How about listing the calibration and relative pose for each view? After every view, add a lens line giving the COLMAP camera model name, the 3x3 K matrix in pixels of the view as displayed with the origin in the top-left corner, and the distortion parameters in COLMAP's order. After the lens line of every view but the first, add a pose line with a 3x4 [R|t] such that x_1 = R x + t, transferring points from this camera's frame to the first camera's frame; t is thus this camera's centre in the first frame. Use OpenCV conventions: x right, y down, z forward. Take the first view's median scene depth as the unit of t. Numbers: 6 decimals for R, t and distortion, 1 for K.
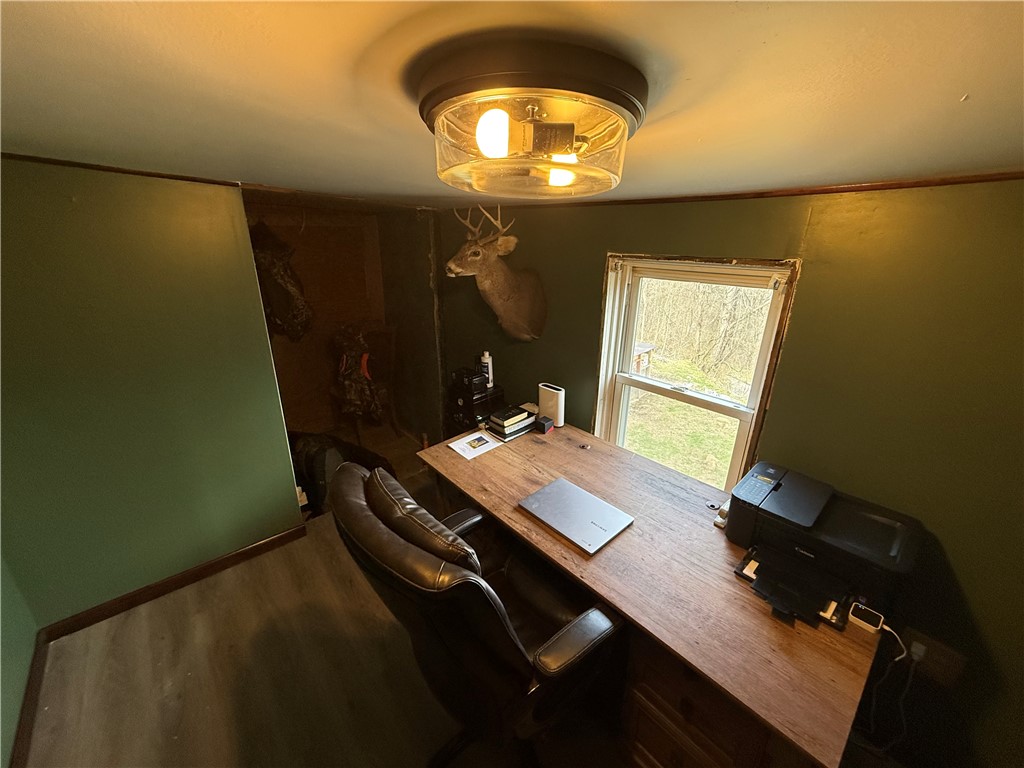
lens RADIAL K [[409.3, 0, 507.6], [0, 409.3, 385.2], [0, 0, 1]] dist [-0.000053, -0.000065]
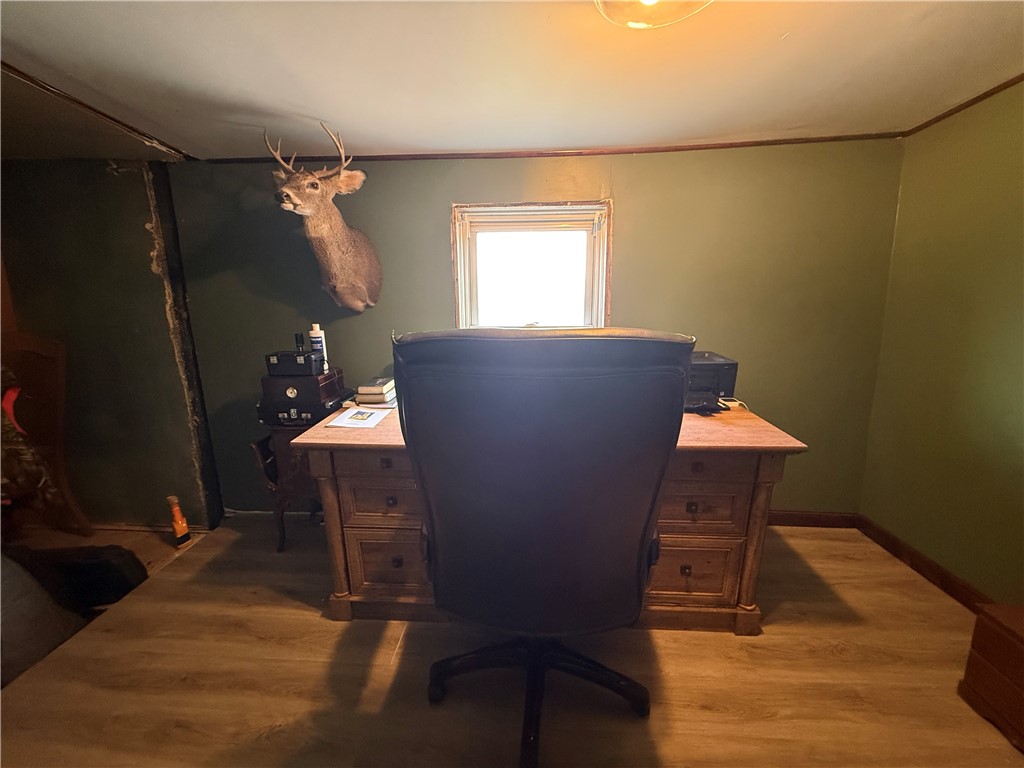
lens RADIAL K [[413.8, 0, 509.4], [0, 413.8, 386.4], [0, 0, 1]] dist [0.000654, 0.000402]
pose [[0.704241, -0.154299, 0.692991, -0.417716], [0.256512, 0.965460, -0.045710, 0.195008], [-0.662002, 0.209951, 0.719496, 0.217493]]
